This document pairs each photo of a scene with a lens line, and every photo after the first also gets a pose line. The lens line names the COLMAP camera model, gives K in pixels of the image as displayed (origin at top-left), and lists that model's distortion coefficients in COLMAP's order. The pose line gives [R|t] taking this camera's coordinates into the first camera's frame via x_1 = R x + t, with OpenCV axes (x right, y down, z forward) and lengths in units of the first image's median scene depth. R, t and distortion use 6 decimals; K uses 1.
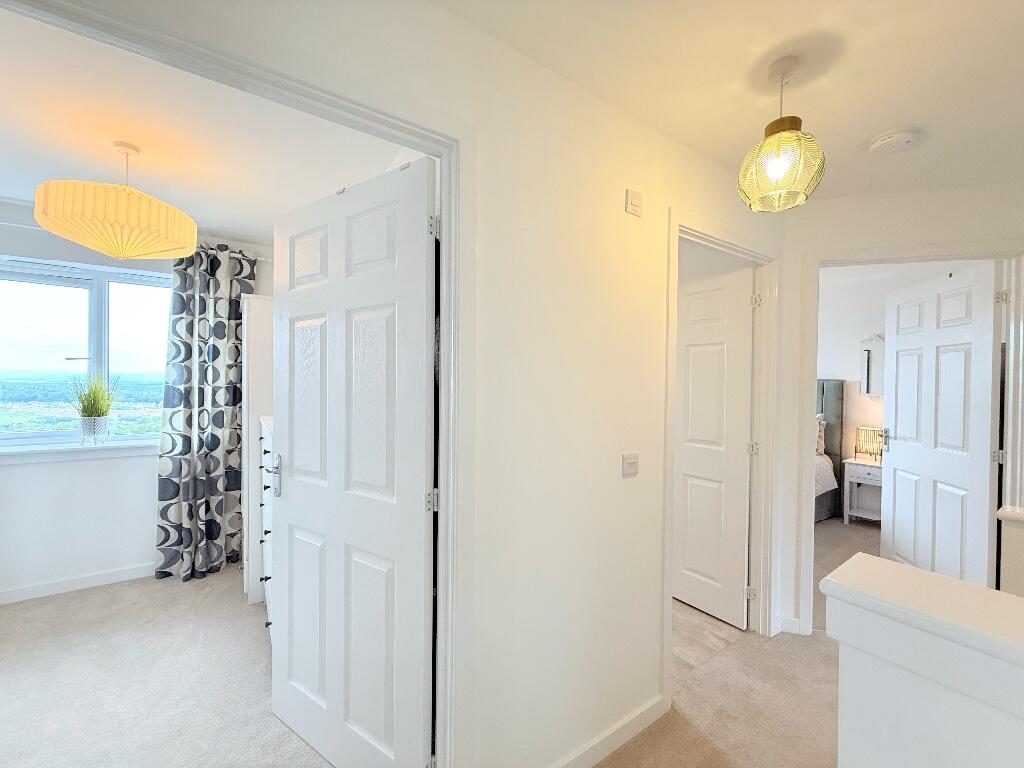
lens RADIAL K [[409.3, 0, 509.1], [0, 409.3, 385.9], [0, 0, 1]] dist [0.000719, 0.000705]
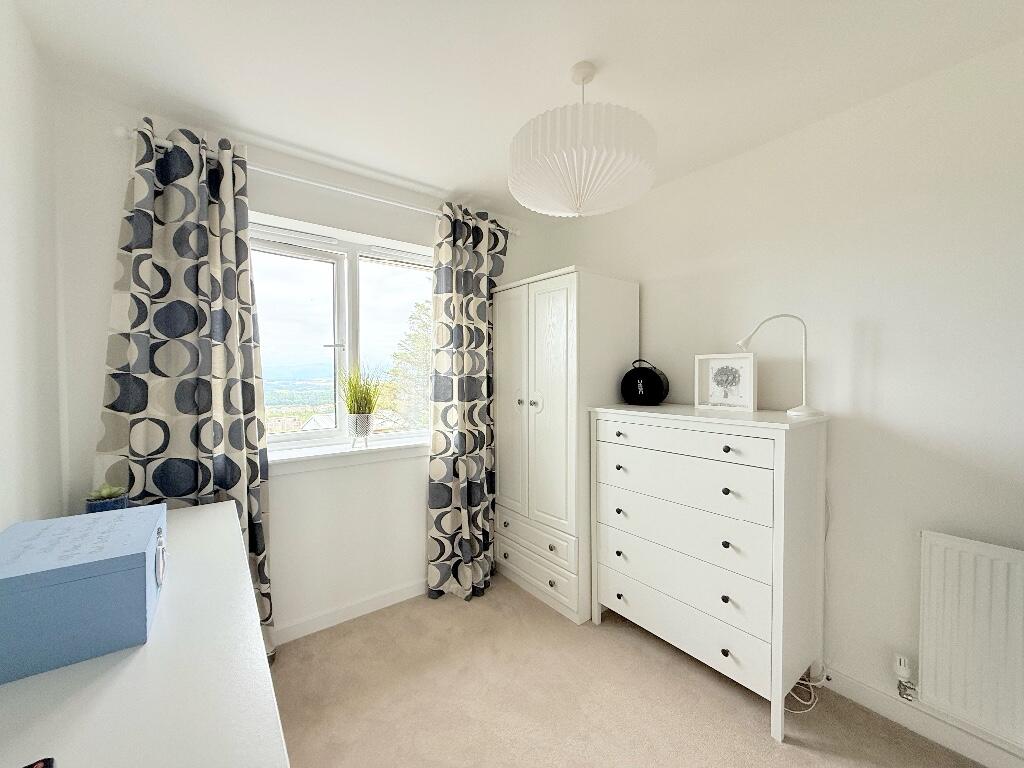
lens RADIAL K [[409.3, 0, 504.6], [0, 409.3, 384.8], [0, 0, 1]] dist [0.000719, 0.000705]
pose [[0.998269, -0.021258, 0.054845, -0.739053], [0.020685, 0.999726, 0.010992, 0.011264], [-0.055064, -0.009839, 0.998434, 0.130382]]
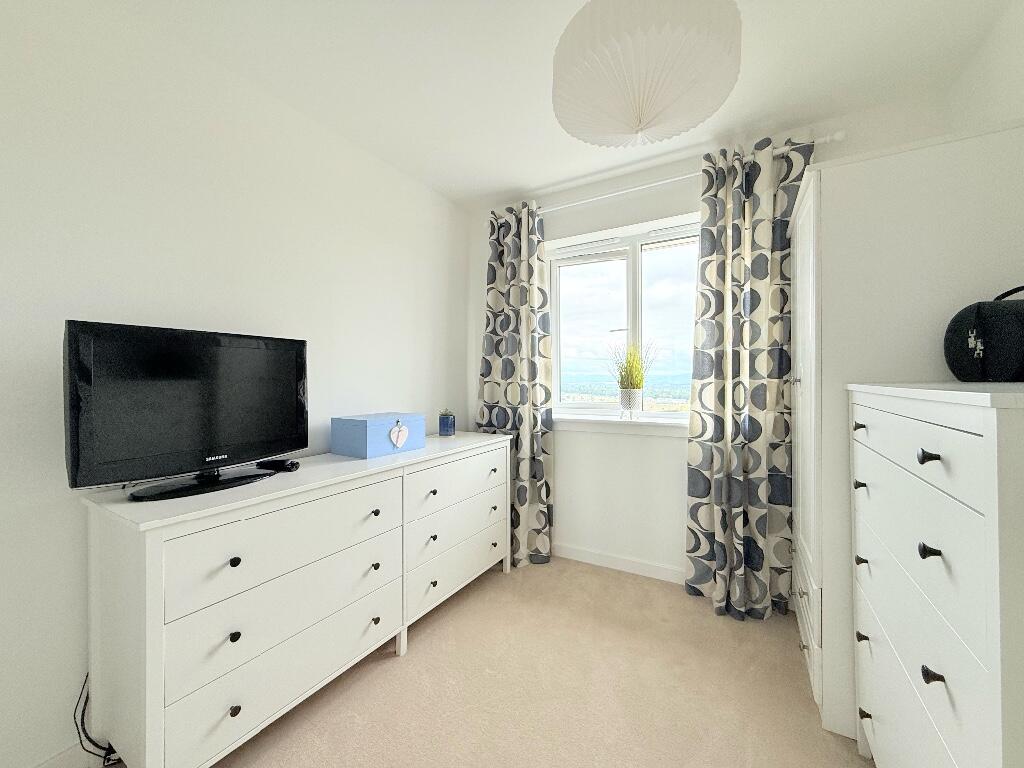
lens RADIAL K [[409.3, 0, 508.5], [0, 409.3, 381.9], [0, 0, 1]] dist [0.000719, 0.000705]
pose [[0.431446, -0.011786, -0.902062, -0.281509], [0.001869, 0.999924, -0.012171, 0.067133], [0.902137, 0.003565, 0.431435, 0.336050]]
